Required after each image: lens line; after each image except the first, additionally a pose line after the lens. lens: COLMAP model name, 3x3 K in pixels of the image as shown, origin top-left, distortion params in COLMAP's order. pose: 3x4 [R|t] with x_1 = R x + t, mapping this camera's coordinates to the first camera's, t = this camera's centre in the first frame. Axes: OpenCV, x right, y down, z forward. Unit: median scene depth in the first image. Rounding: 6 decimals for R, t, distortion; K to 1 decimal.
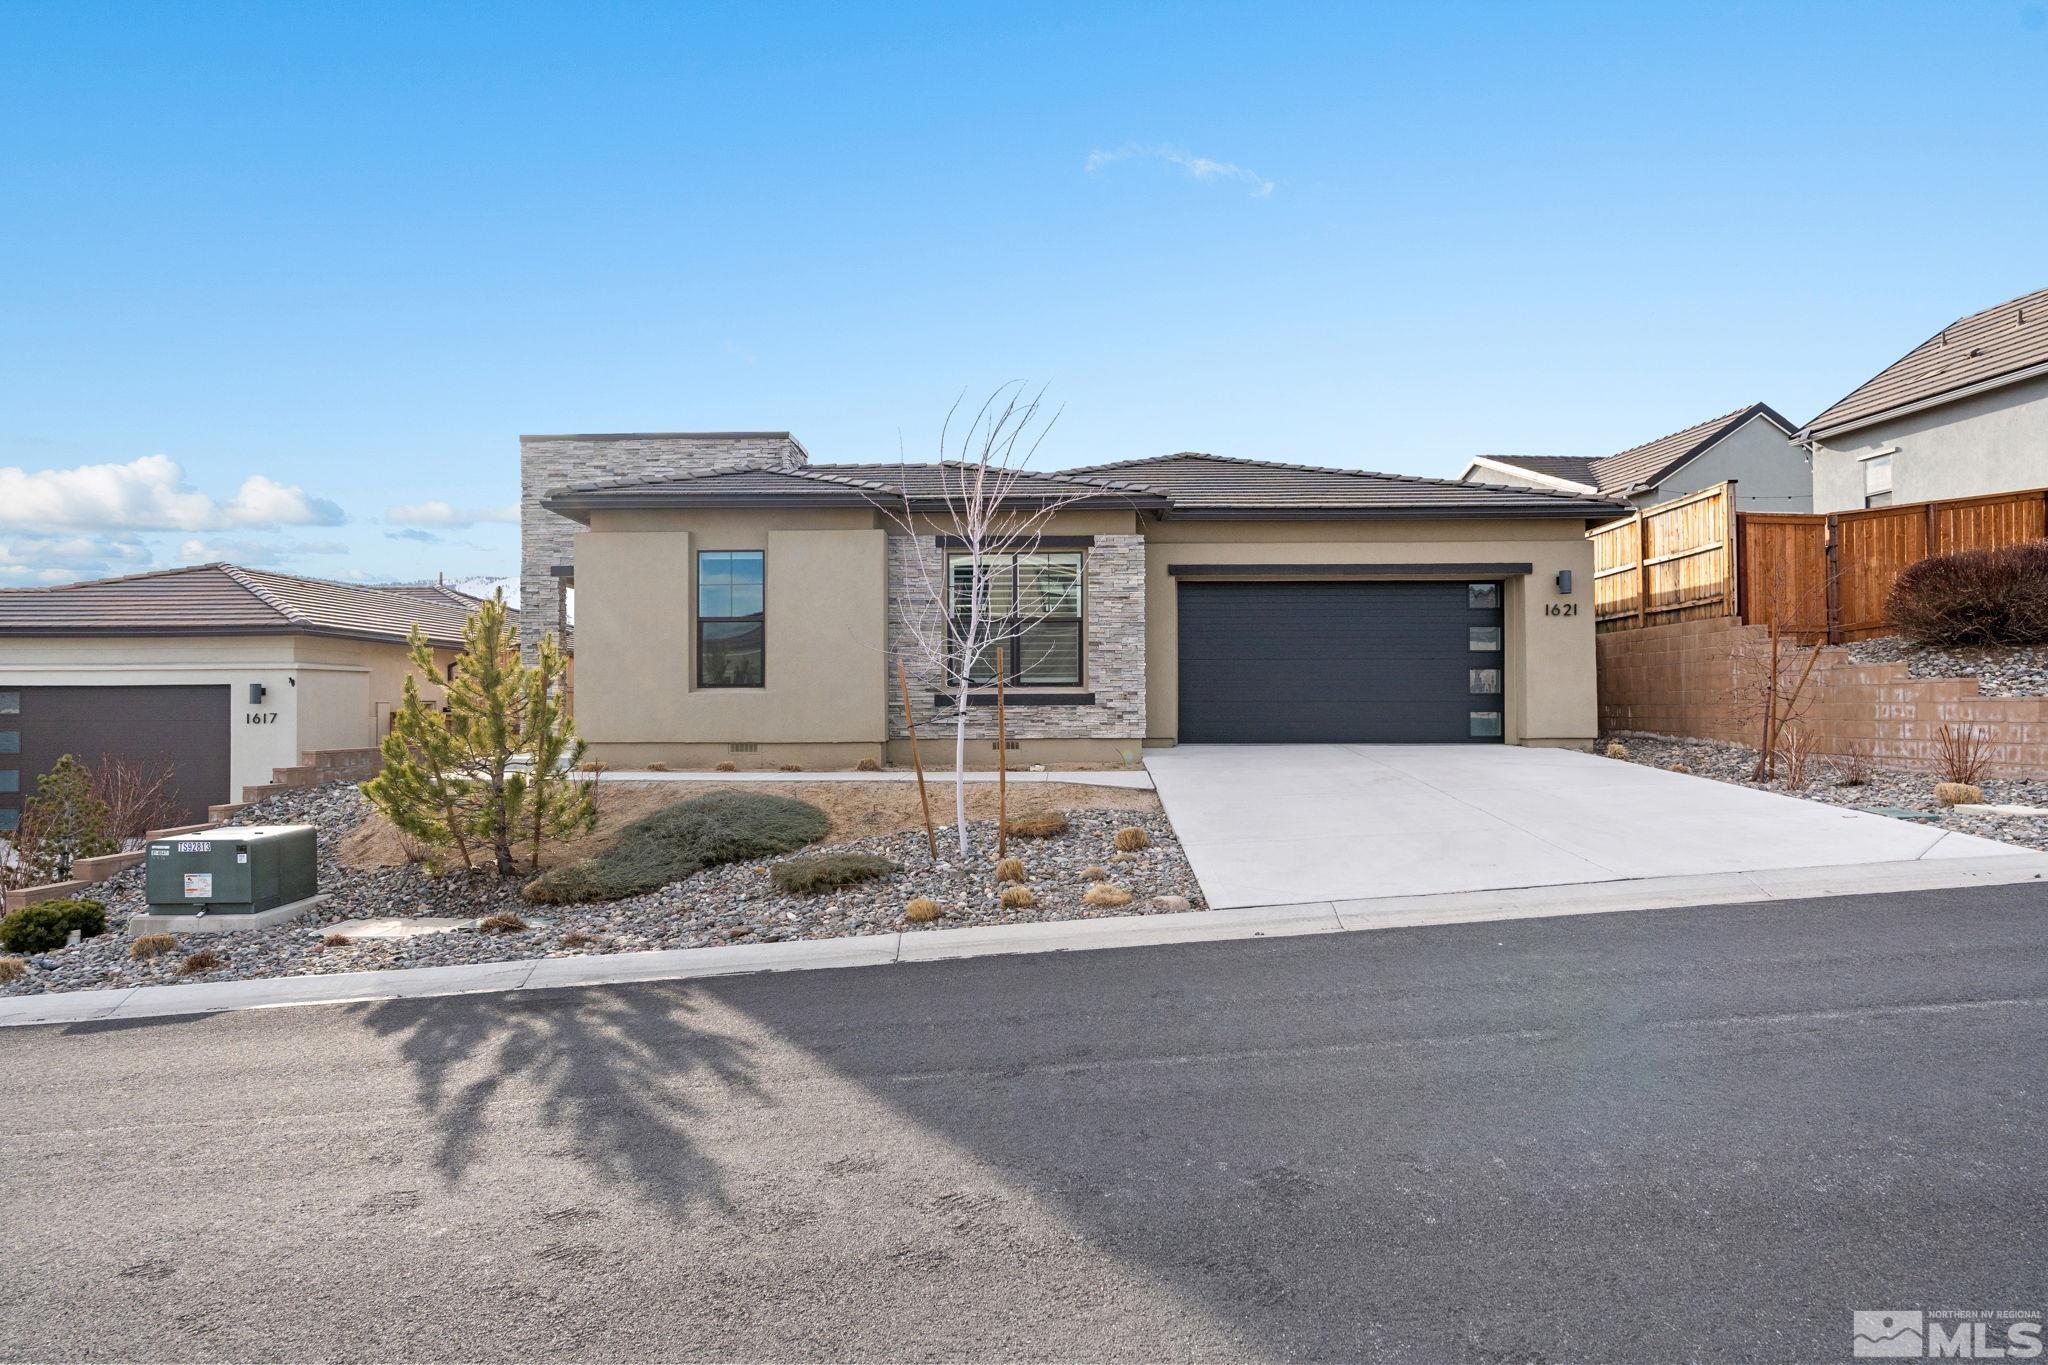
lens RADIAL K [[1209.4, 0, 1016.5], [0, 1209.4, 703.2], [0, 0, 1]] dist [-0.003036, -0.000590]
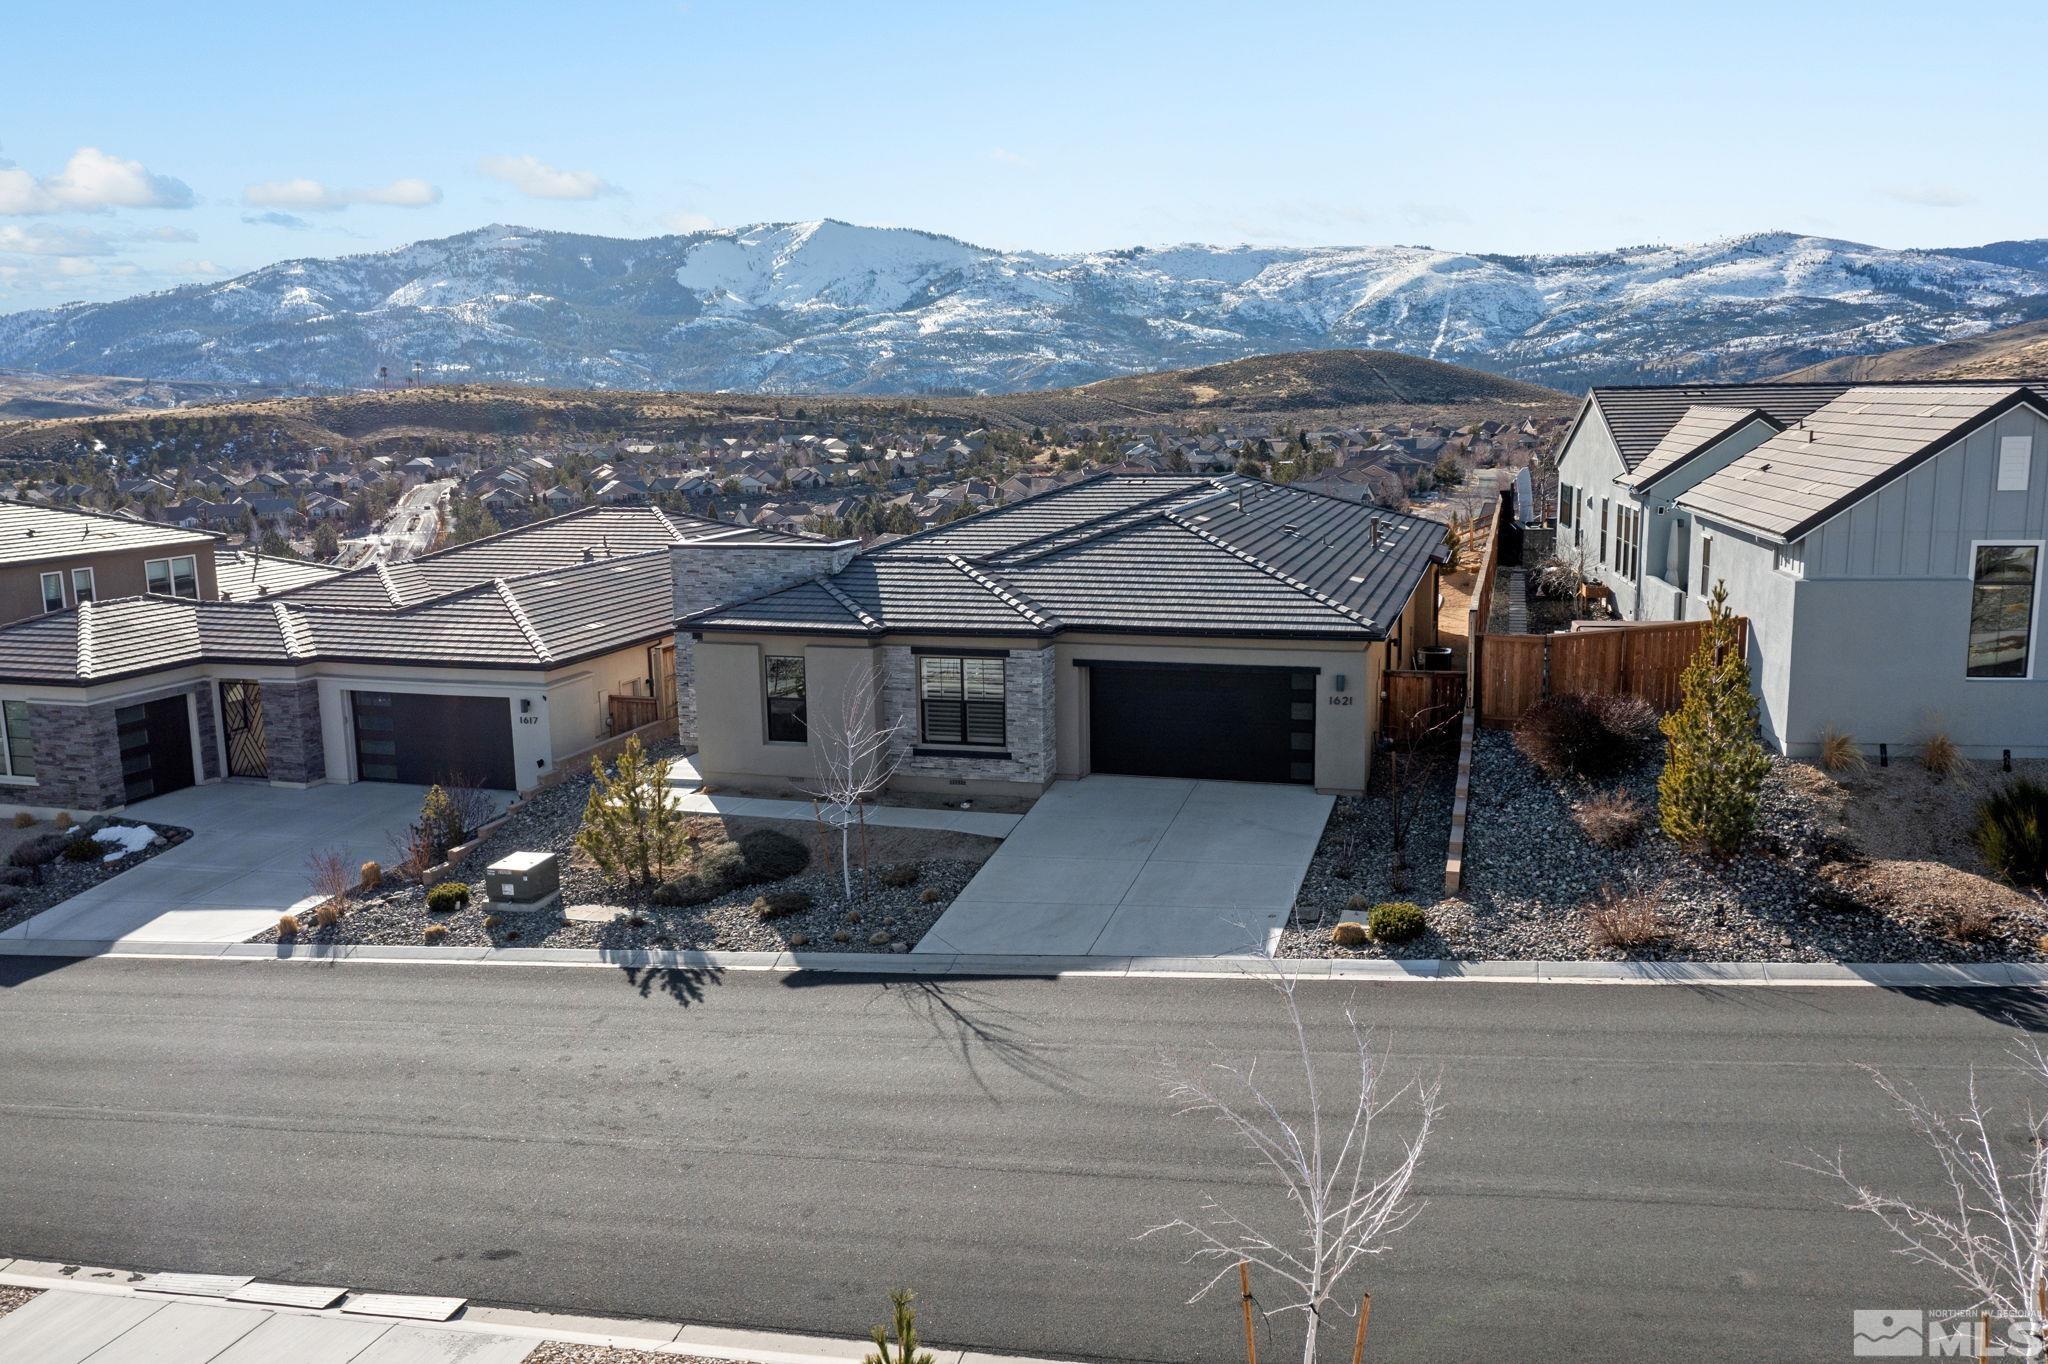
lens RADIAL K [[1611.3, 0, 1019.9], [0, 1611.3, 689.1], [0, 0, 1]] dist [-0.012451, 0.003027]
pose [[0.964184, 0.031073, -0.263409, 0.704841], [0.019255, 0.982293, 0.186358, -0.539394], [0.264535, -0.184756, 0.946513, -1.050321]]
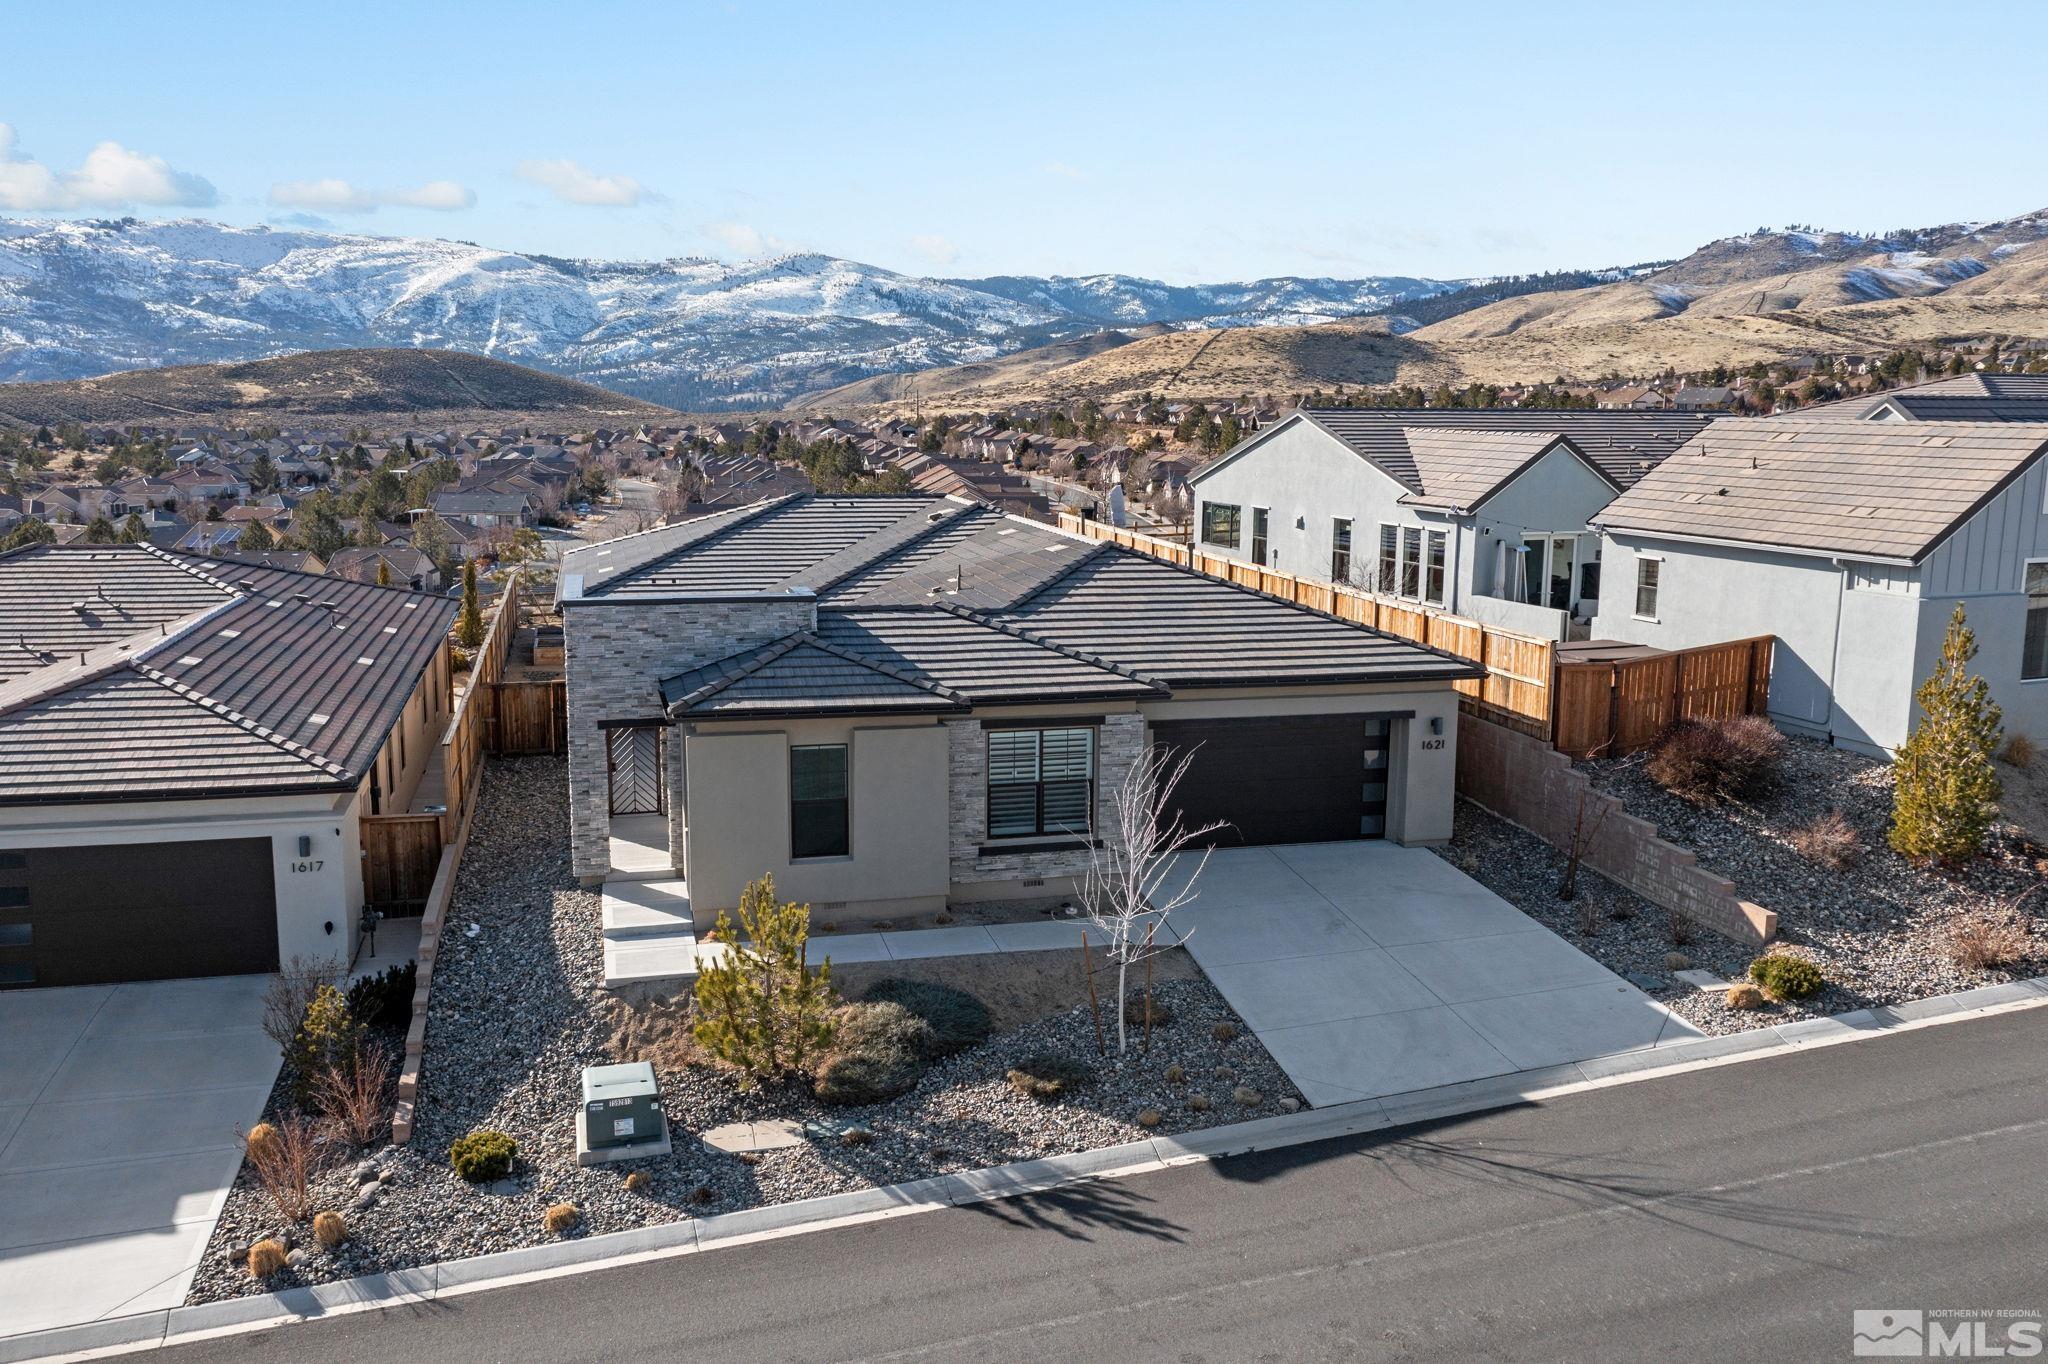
lens RADIAL K [[1678.1, 0, 1032.6], [0, 1678.1, 692.9], [0, 0, 1]] dist [-0.019393, 0.010949]
pose [[0.958511, -0.036552, 0.282703, -0.571683], [-0.015372, 0.983674, 0.179303, -0.543746], [-0.284641, -0.176209, 0.942300, -0.690480]]
